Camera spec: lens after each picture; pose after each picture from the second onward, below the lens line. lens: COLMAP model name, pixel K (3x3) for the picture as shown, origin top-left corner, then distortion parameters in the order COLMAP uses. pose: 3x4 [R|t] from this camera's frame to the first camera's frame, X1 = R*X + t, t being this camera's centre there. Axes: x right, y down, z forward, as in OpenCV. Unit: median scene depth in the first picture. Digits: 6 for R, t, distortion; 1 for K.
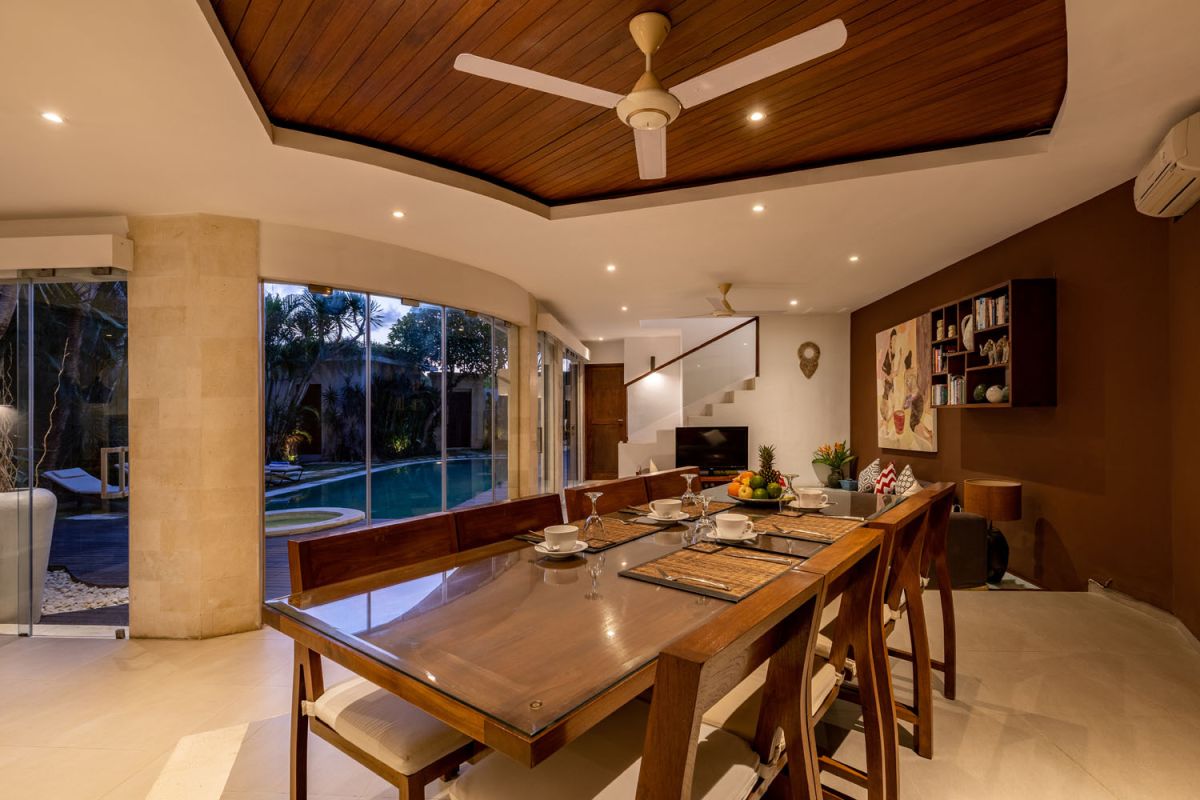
lens RADIAL K [[574.4, 0, 605.1], [0, 574.4, 401.6], [0, 0, 1]] dist [-0.003417, 0.000828]
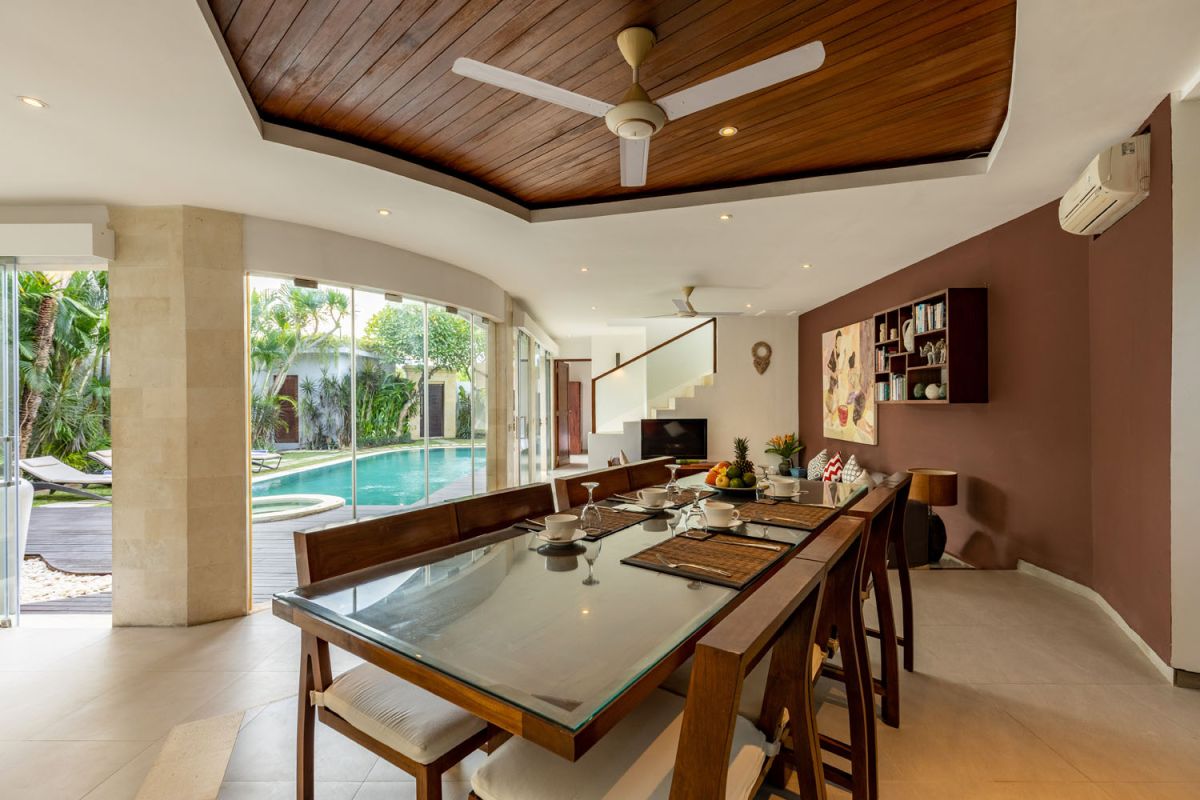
lens RADIAL K [[533.2, 0, 599.5], [0, 533.2, 398.2], [0, 0, 1]] dist [0.000889, 0.001025]
pose [[0.998151, 0.008829, 0.060140, -0.031357], [-0.009265, 0.999933, 0.006965, -0.001592], [-0.060074, -0.007510, 0.998166, 0.014156]]
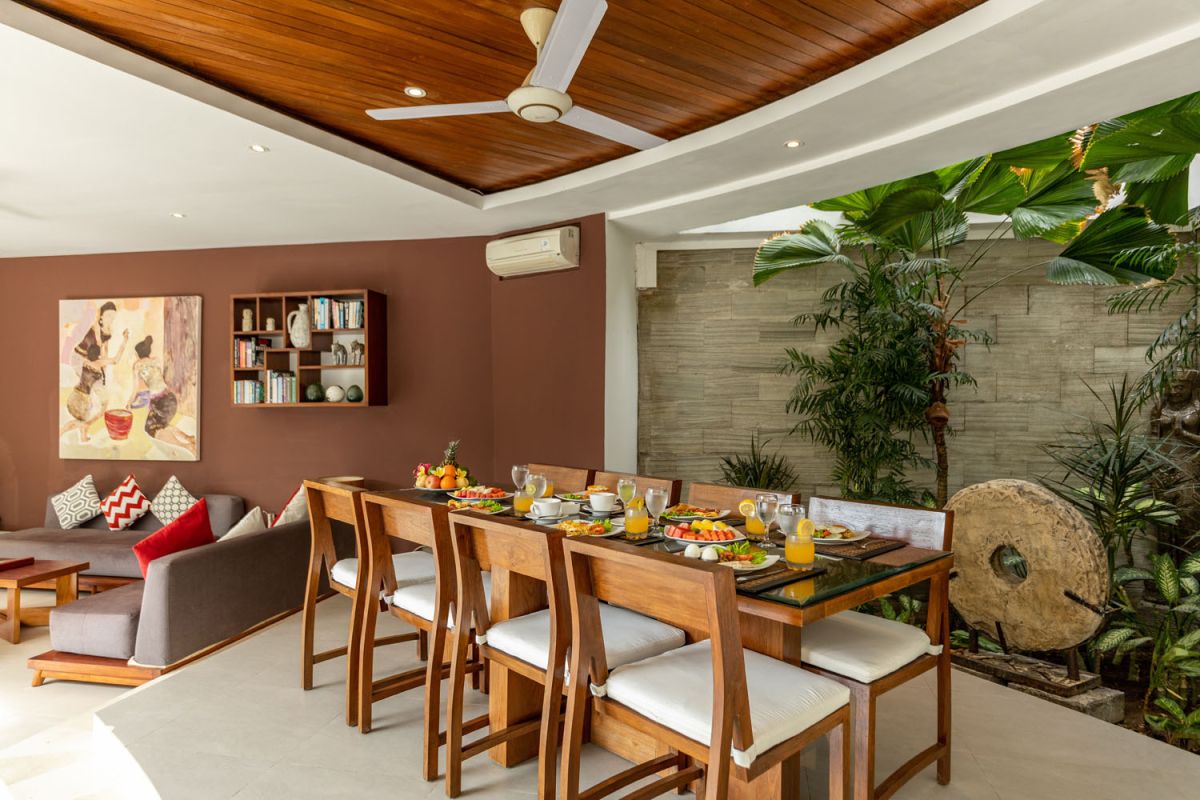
lens RADIAL K [[727.0, 0, 596.5], [0, 727.0, 402.4], [0, 0, 1]] dist [-0.000953, 0.001121]
pose [[0.119701, 0.011150, 0.992747, -0.751815], [-0.014656, 0.999848, -0.009463, 0.010973], [-0.992702, -0.013417, 0.119846, 0.492399]]
